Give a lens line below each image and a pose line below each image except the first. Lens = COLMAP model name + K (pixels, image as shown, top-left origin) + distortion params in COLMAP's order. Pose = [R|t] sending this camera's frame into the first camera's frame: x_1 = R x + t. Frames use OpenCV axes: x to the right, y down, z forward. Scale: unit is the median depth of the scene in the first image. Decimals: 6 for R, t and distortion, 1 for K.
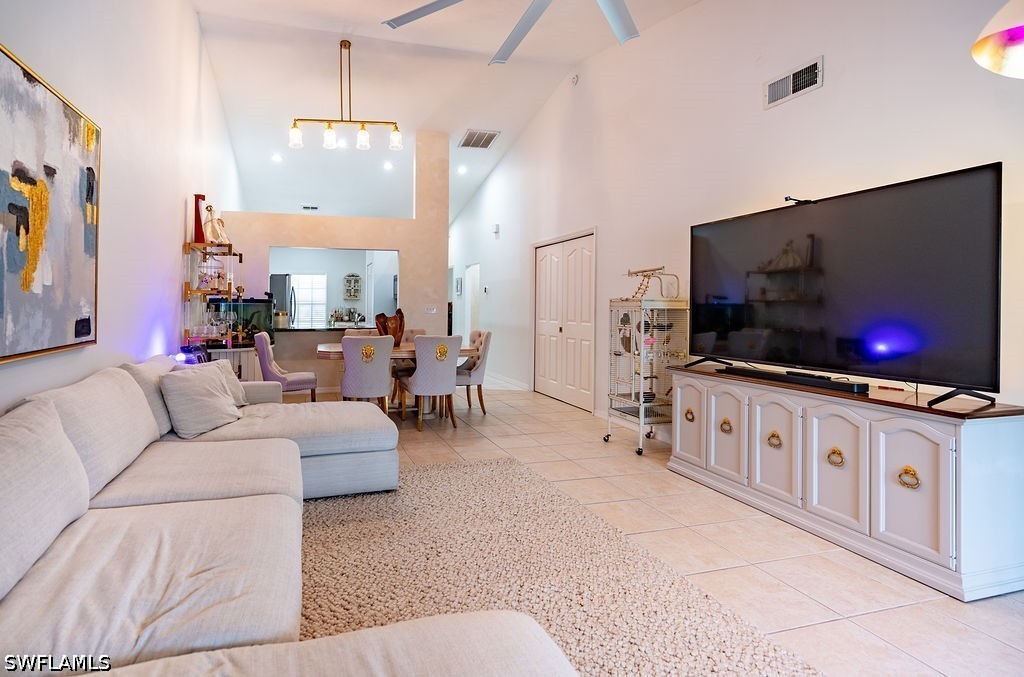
lens RADIAL K [[478.0, 0, 430.7], [0, 478.0, 306.1], [0, 0, 1]] dist [-0.000505, 0.000025]
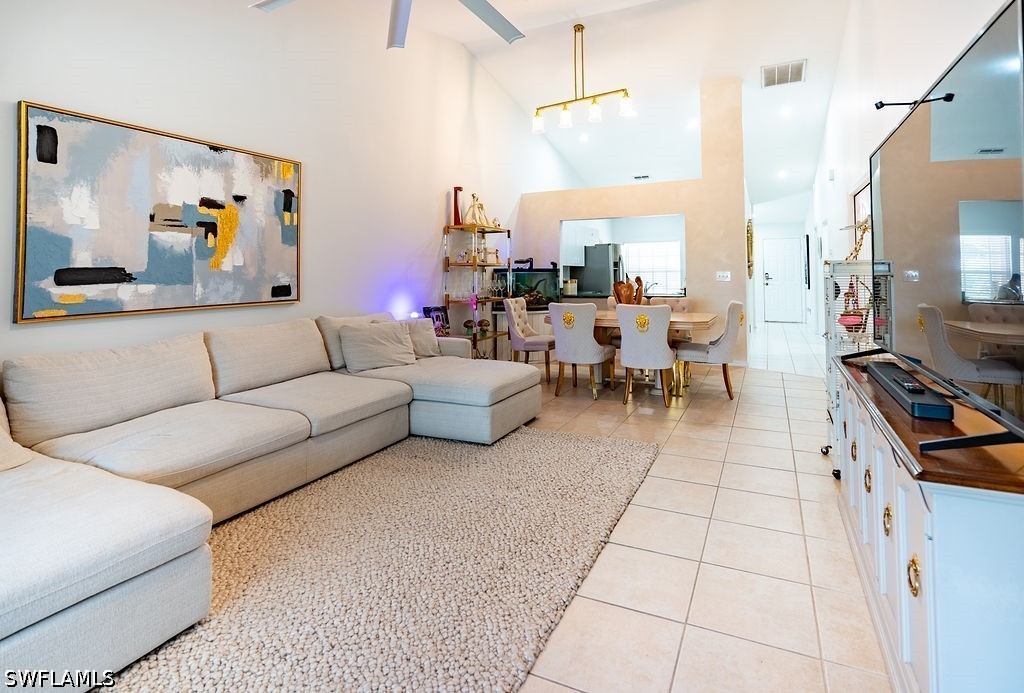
lens RADIAL K [[492.0, 0, 555.1], [0, 492.0, 255.5], [0, 0, 1]] dist [-0.000333, 0.000613]
pose [[0.794328, -0.031240, -0.606685, 0.950132], [0.009875, 0.999209, -0.038523, -0.000870], [0.607409, 0.024609, 0.794008, 0.248185]]
